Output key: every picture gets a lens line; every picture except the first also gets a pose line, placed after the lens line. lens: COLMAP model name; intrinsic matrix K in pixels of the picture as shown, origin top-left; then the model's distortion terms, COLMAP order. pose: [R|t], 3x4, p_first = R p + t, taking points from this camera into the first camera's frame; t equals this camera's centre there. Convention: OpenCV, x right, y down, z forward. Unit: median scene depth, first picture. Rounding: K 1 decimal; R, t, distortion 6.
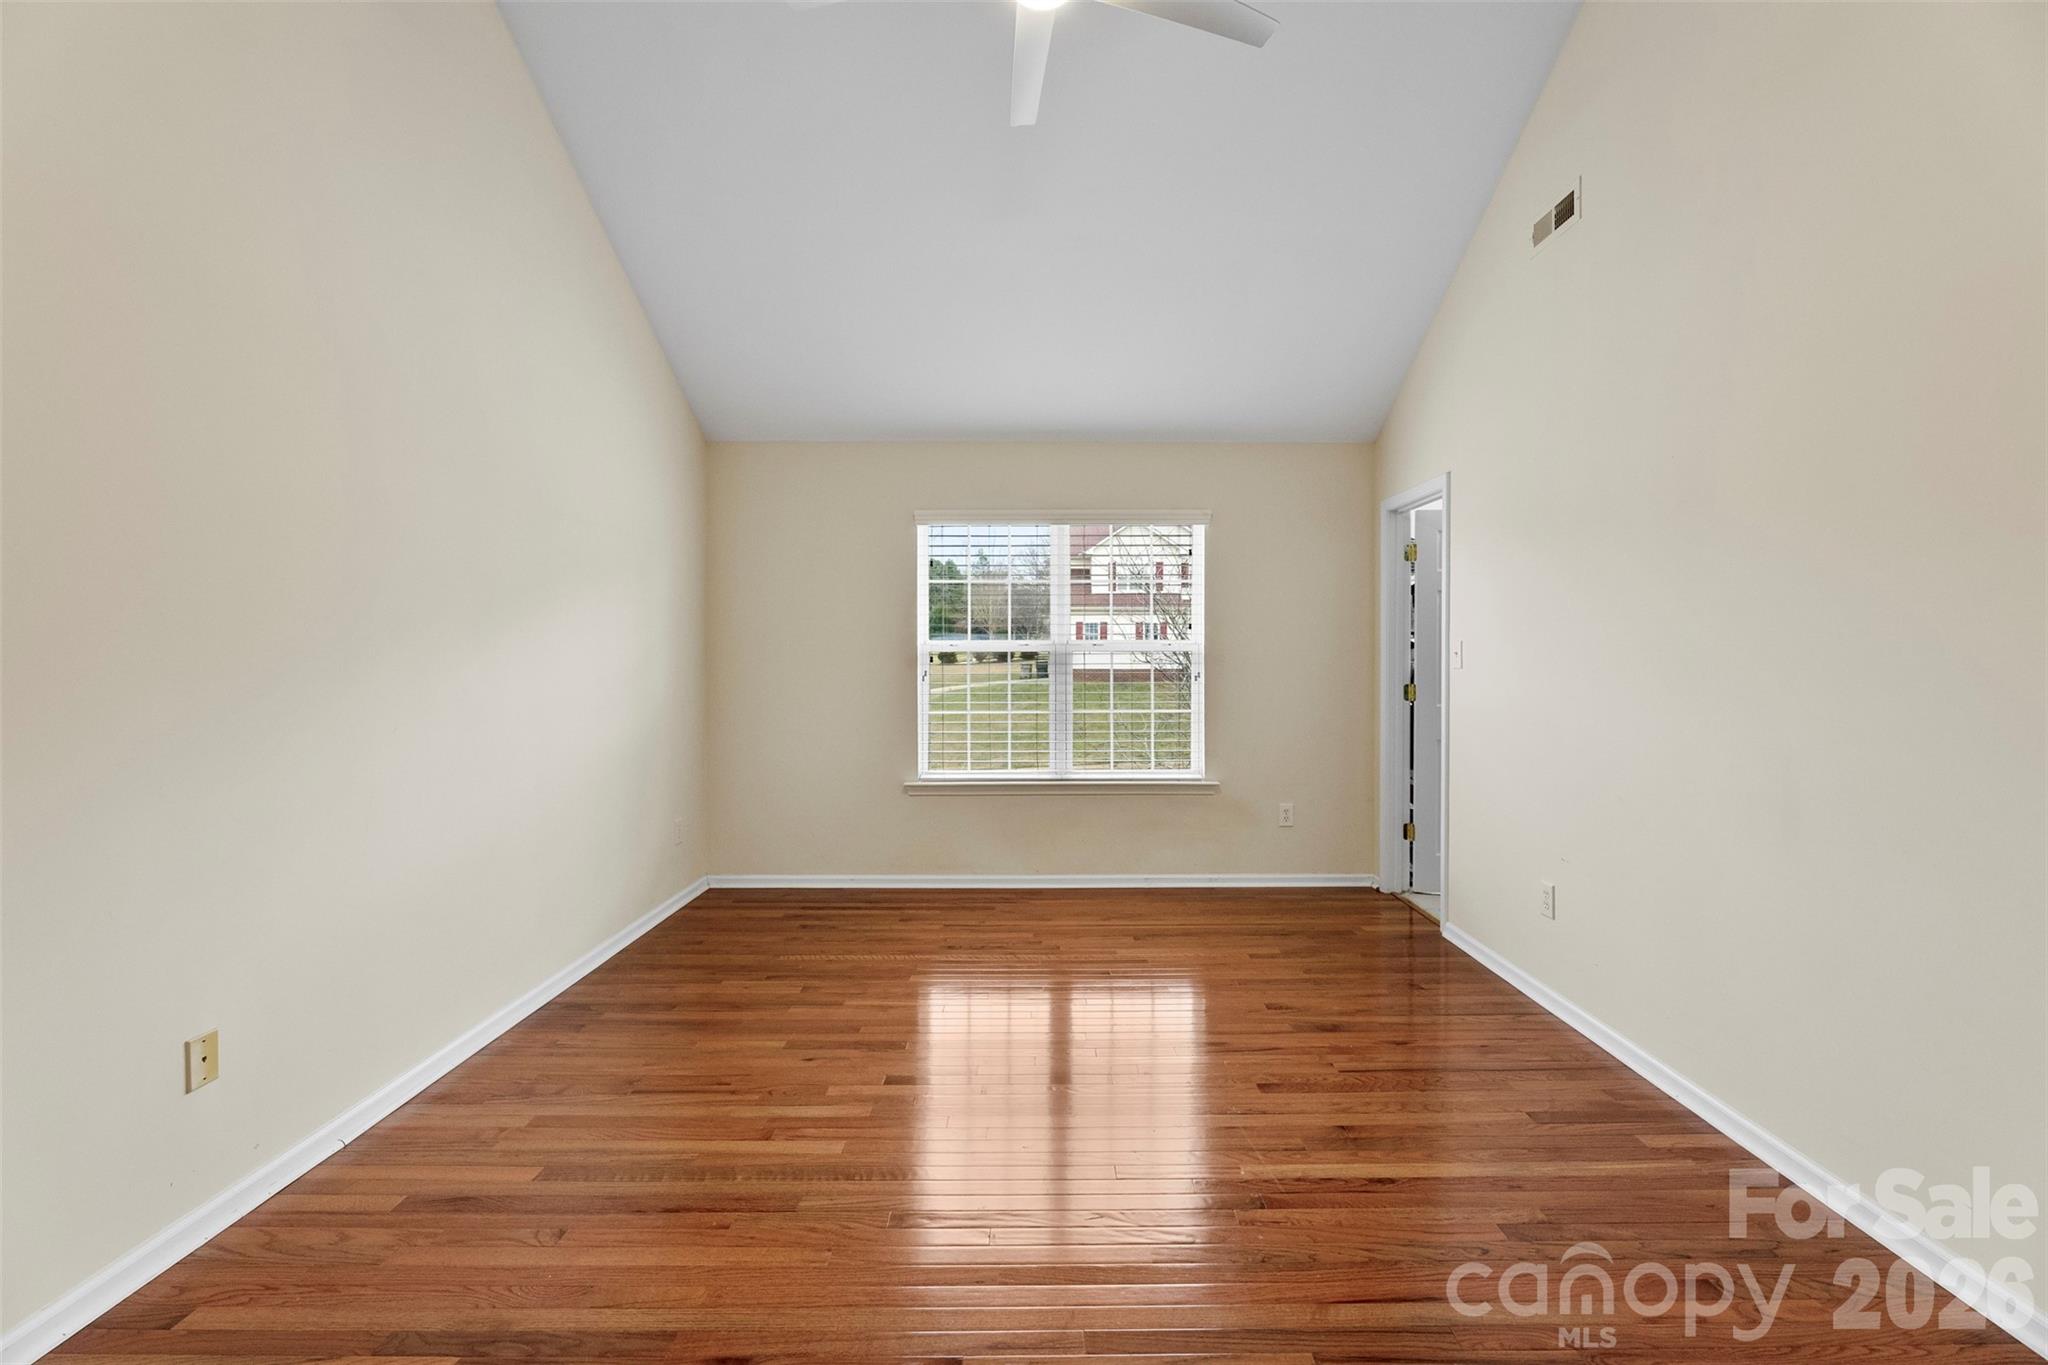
lens RADIAL K [[829.0, 0, 1036.0], [0, 829.0, 674.3], [0, 0, 1]] dist [-0.000038, -0.000054]
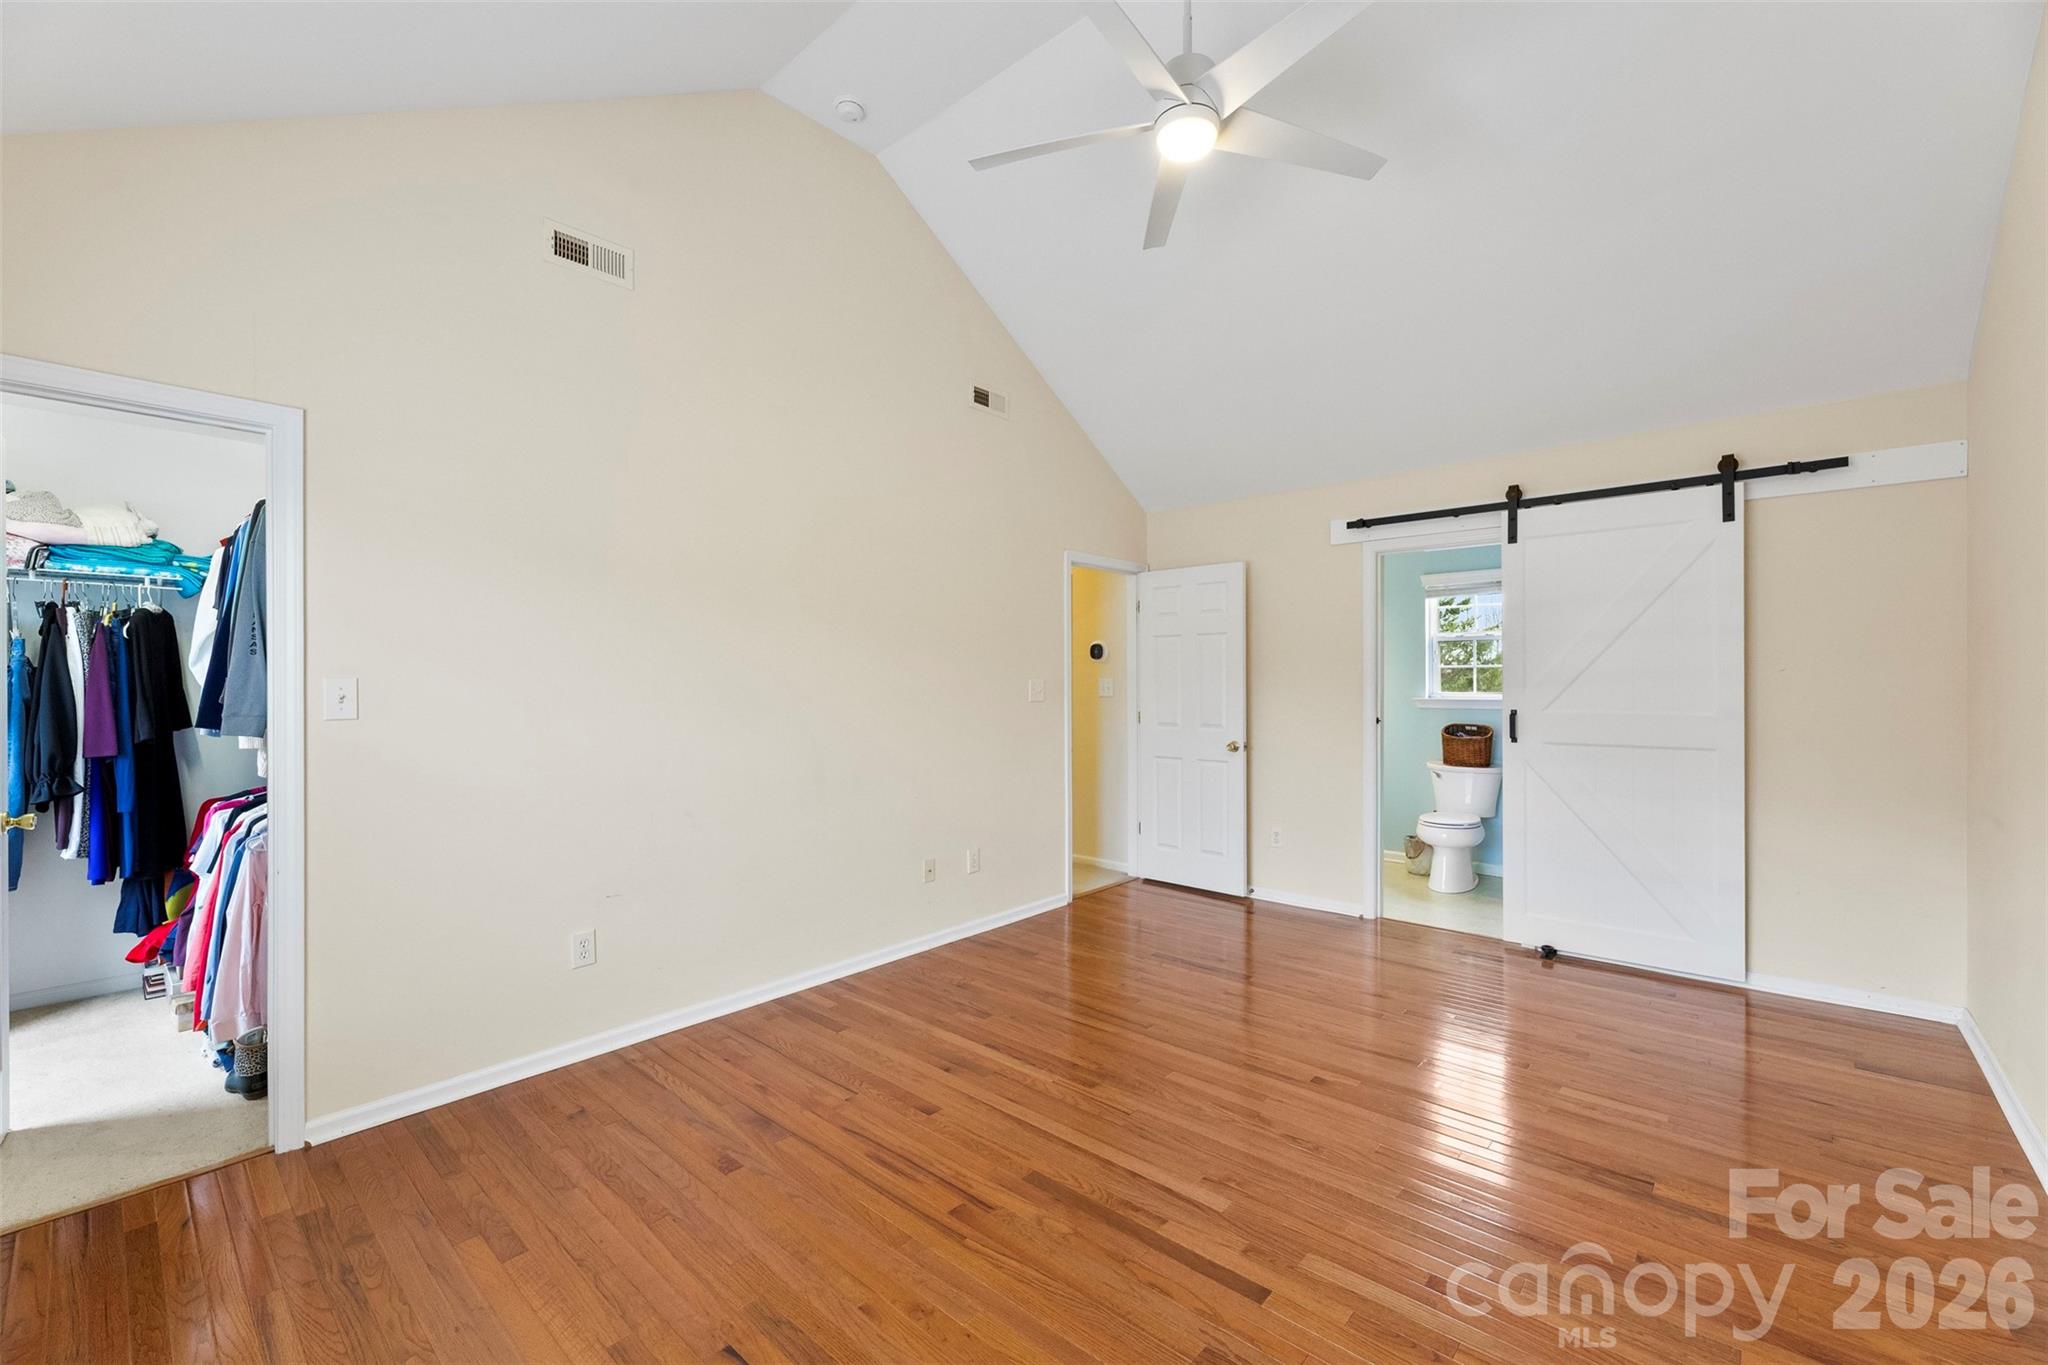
lens RADIAL K [[829.0, 0, 1037.6], [0, 829.0, 679.0], [0, 0, 1]] dist [-0.000038, -0.000054]
pose [[-0.748630, 0.003738, 0.662978, -0.513313], [0.022283, 0.999561, 0.019526, -0.060590], [-0.662614, 0.029391, -0.748384, 1.658610]]
